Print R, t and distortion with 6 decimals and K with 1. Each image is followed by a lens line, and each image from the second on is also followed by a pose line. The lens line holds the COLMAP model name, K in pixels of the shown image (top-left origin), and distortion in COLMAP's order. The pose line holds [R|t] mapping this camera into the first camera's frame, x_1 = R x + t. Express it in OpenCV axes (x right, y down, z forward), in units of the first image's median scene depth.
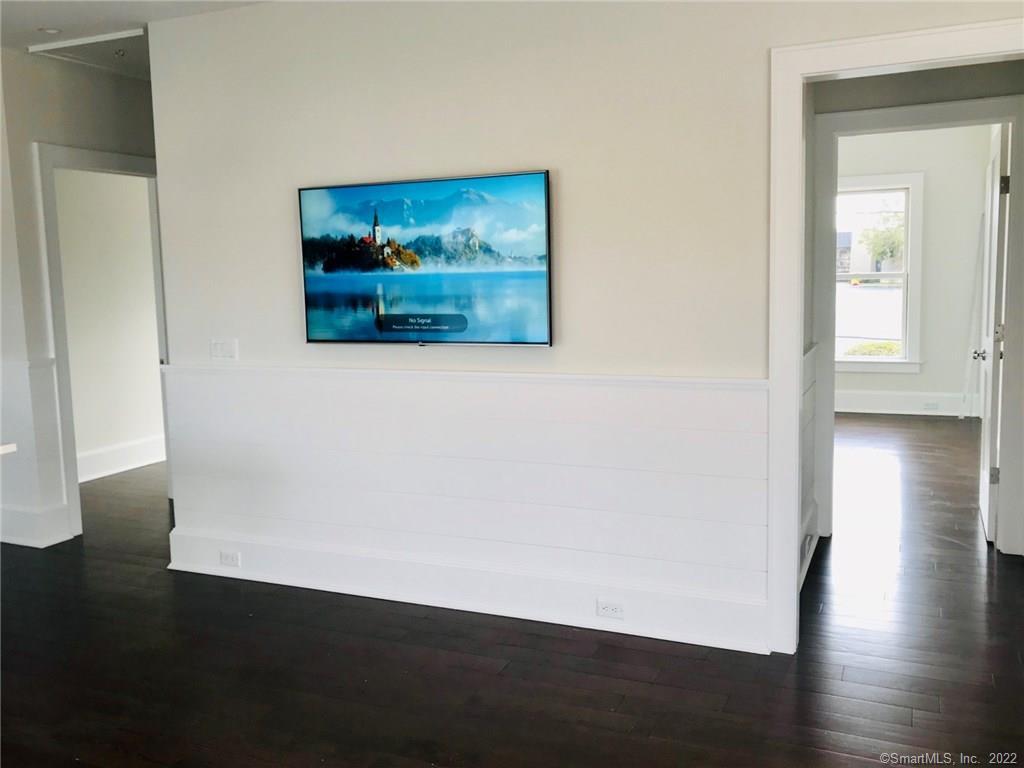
lens RADIAL K [[880.2, 0, 516.5], [0, 880.2, 386.2], [0, 0, 1]] dist [0.033860, -0.040424]
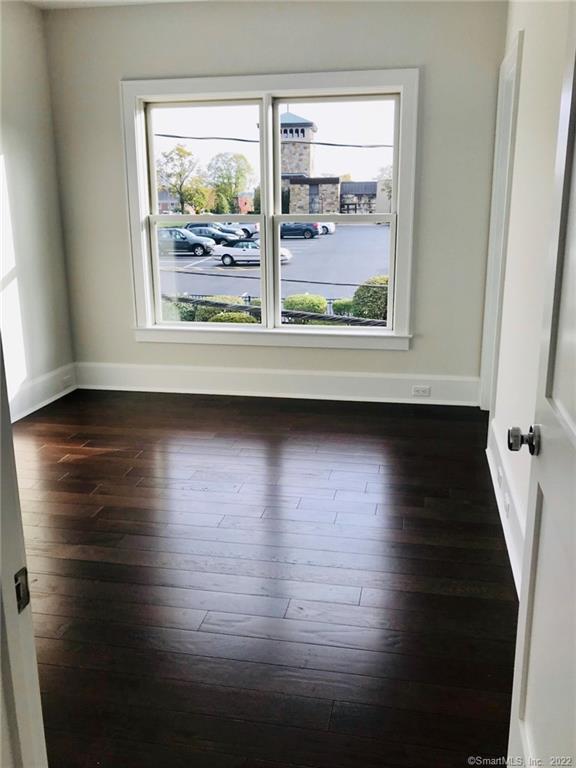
lens RADIAL K [[660.1, 0, 284.4], [0, 660.1, 383.1], [0, 0, 1]] dist [0.033860, -0.040424]
pose [[0.975504, -0.034575, 0.217249, 0.225812], [0.006623, 0.991739, 0.128097, -0.060452], [-0.219883, -0.123521, 0.967675, 0.468486]]
